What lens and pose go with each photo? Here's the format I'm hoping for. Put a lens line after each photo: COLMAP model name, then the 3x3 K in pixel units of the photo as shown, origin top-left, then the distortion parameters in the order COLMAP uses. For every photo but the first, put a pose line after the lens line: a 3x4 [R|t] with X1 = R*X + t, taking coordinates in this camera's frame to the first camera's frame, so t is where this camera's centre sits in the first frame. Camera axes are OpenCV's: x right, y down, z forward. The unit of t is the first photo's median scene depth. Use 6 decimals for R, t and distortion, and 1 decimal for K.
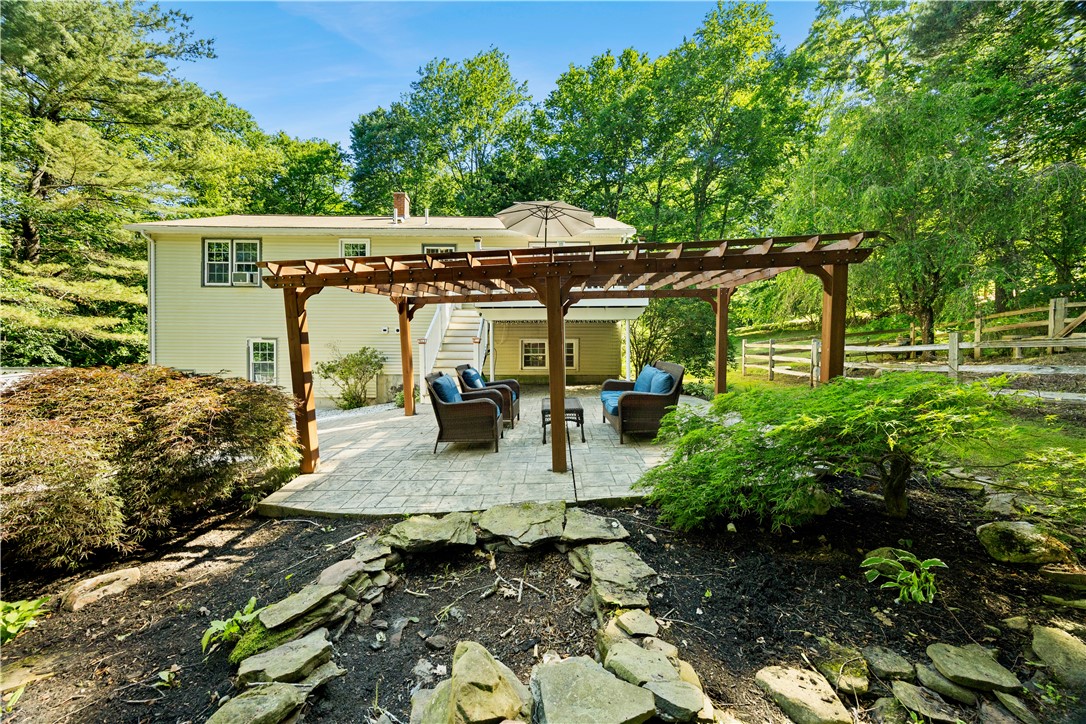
lens RADIAL K [[429.6, 0, 538.3], [0, 429.6, 358.9], [0, 0, 1]] dist [0.003936, 0.000059]
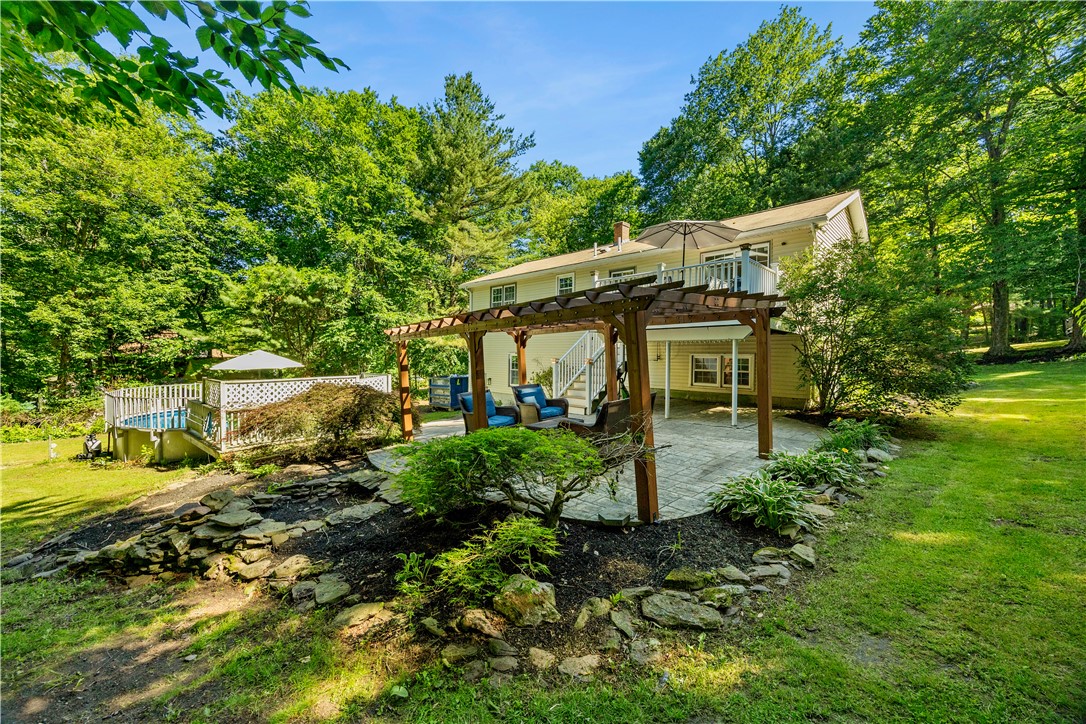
lens RADIAL K [[442.2, 0, 536.7], [0, 442.2, 360.3], [0, 0, 1]] dist [0.005590, -0.000512]
pose [[0.678787, 0.015534, -0.734171, 0.325396], [-0.008484, 0.999875, 0.013312, -0.030159], [0.734286, -0.002807, 0.678834, 0.041938]]
